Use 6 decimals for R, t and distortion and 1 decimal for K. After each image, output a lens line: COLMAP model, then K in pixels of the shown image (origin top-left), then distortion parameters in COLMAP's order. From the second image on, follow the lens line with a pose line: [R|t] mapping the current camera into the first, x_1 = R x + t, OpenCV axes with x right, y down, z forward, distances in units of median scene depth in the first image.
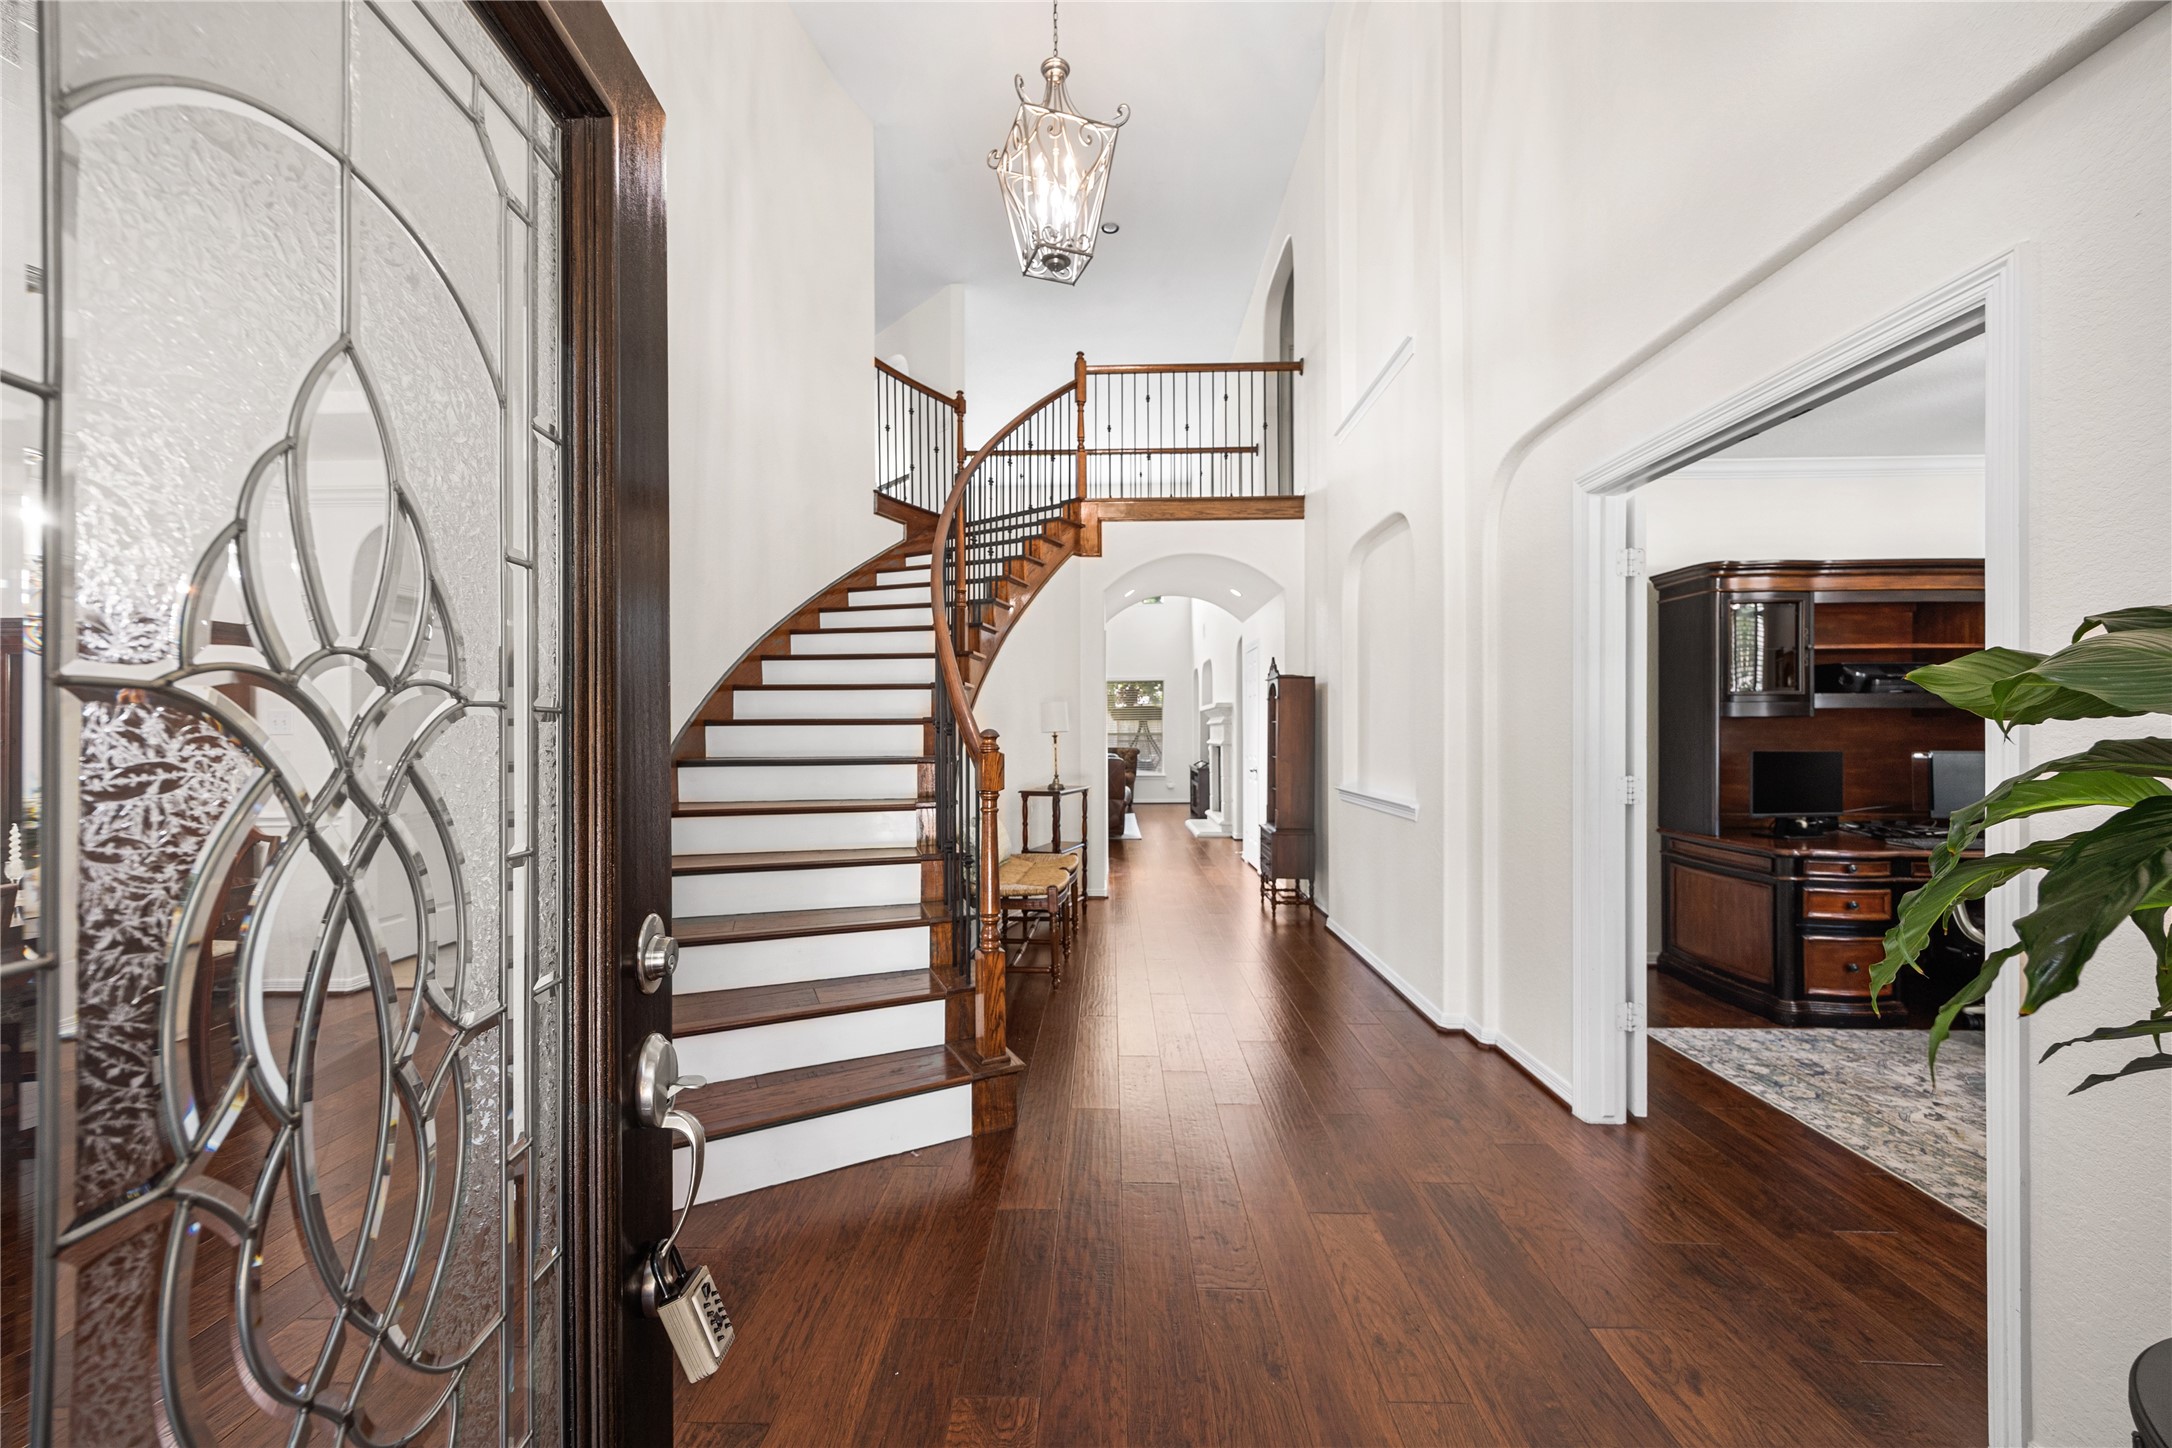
lens RADIAL K [[857.4, 0, 1079.1], [0, 857.4, 727.2], [0, 0, 1]] dist [-0.001578, -0.000447]
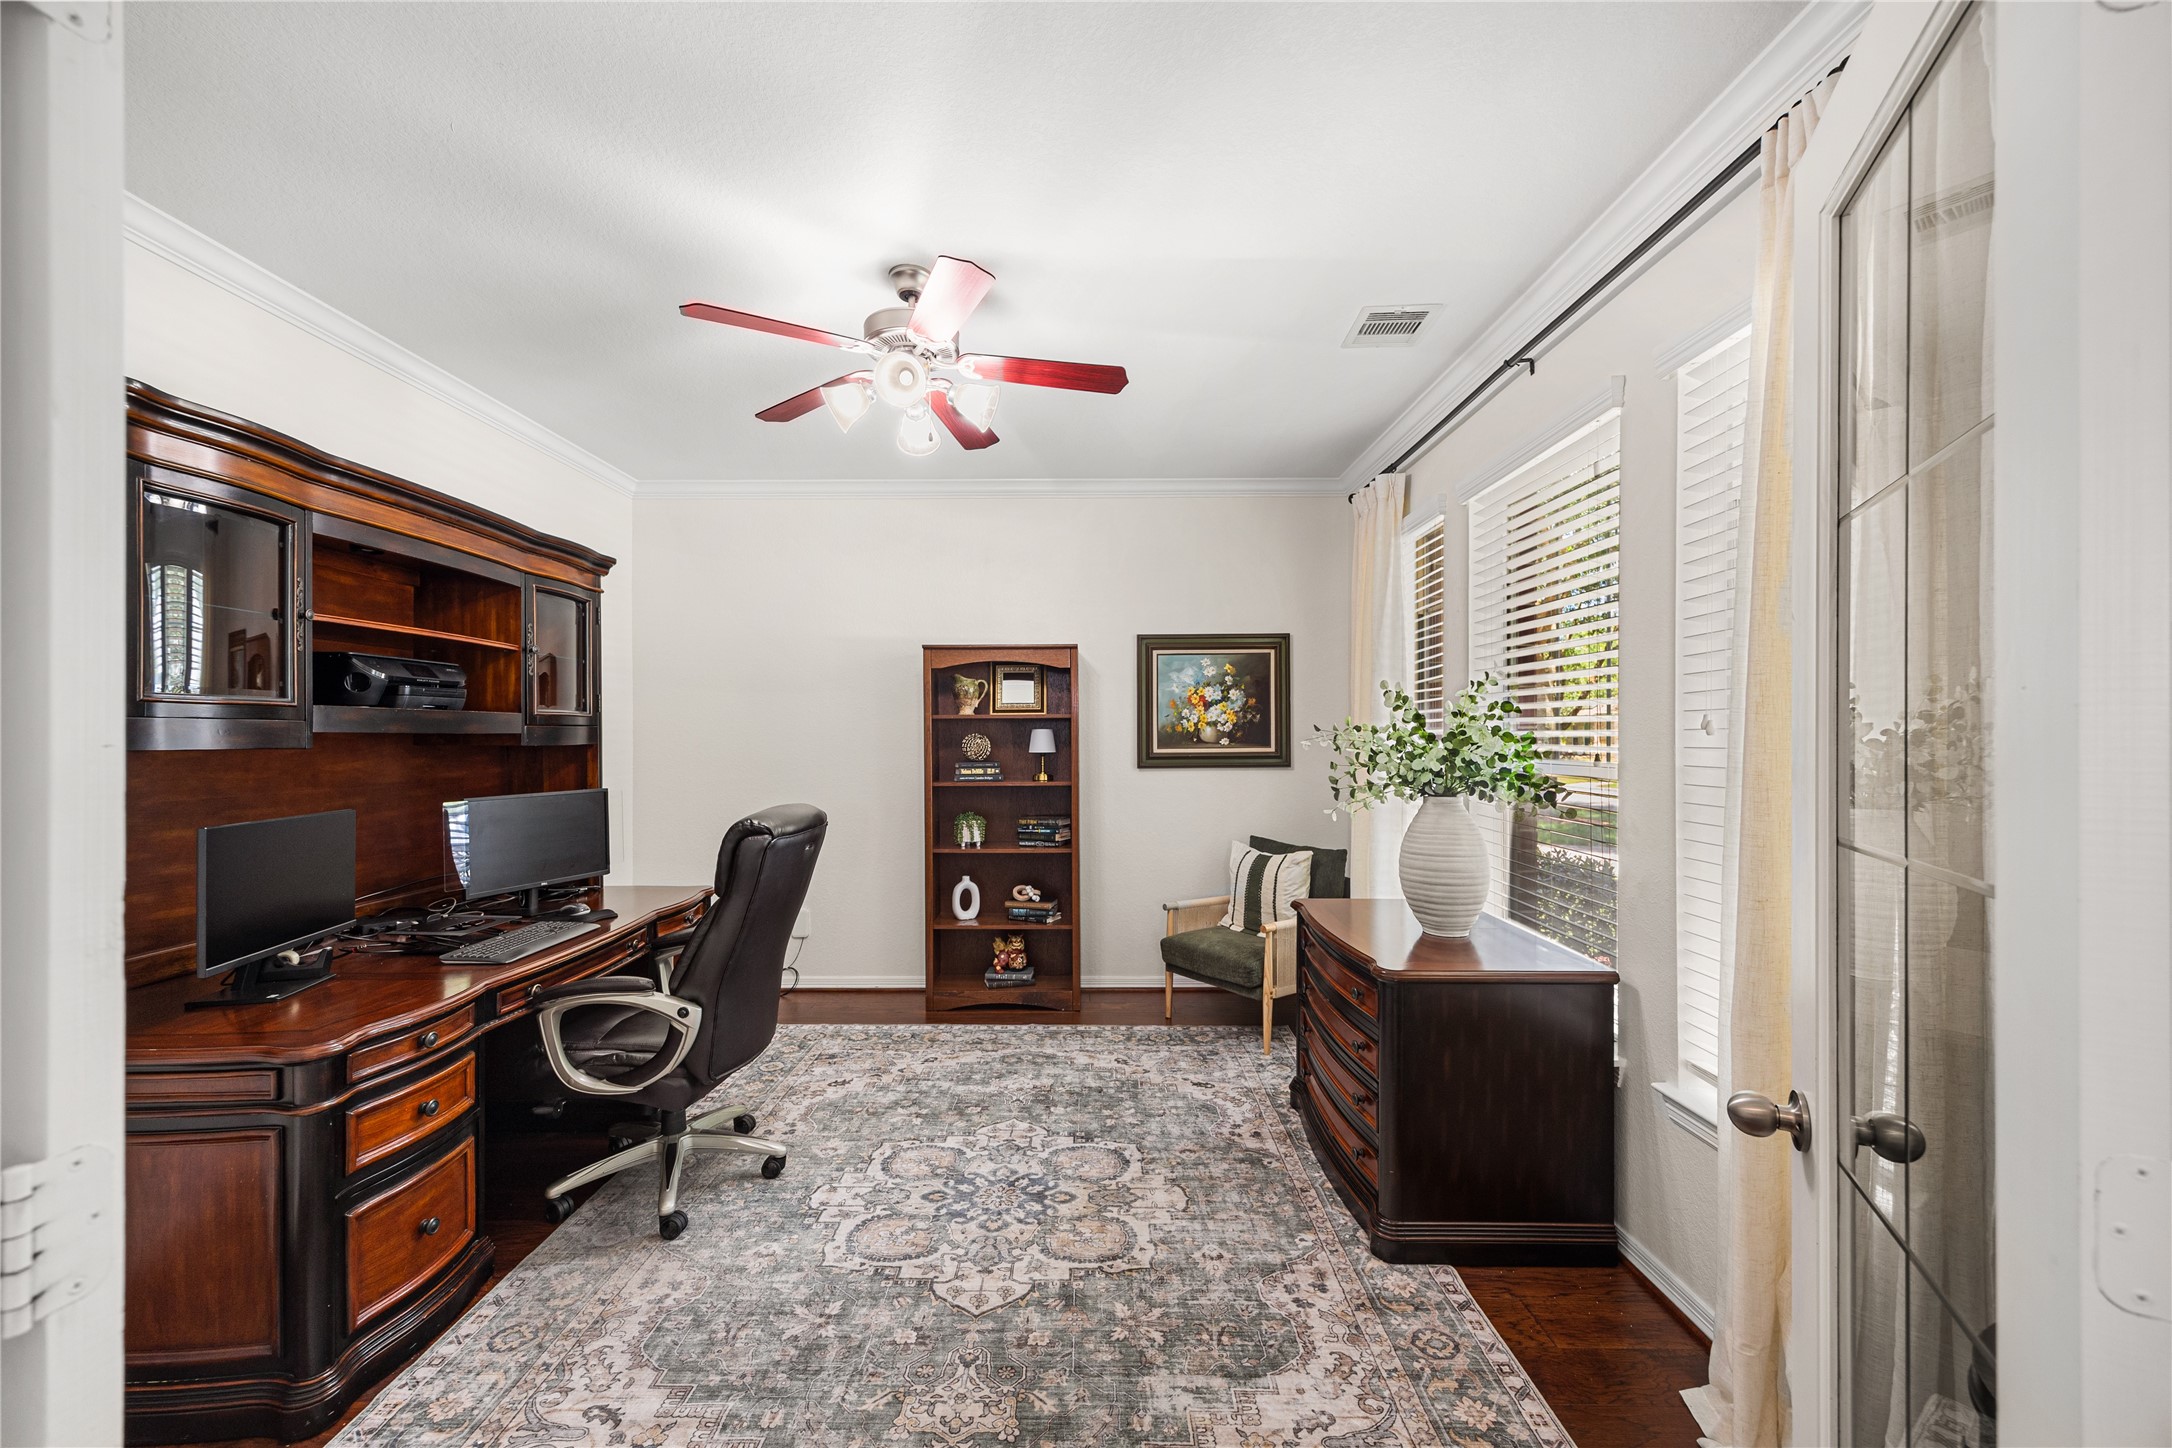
lens RADIAL K [[857.4, 0, 1076.2], [0, 857.4, 734.9], [0, 0, 1]] dist [-0.001578, -0.000447]
pose [[-0.018636, 0.002195, 0.999824, 0.325320], [-0.000903, 0.999997, -0.002213, -0.020165], [-0.999826, -0.000944, -0.018634, 0.542361]]
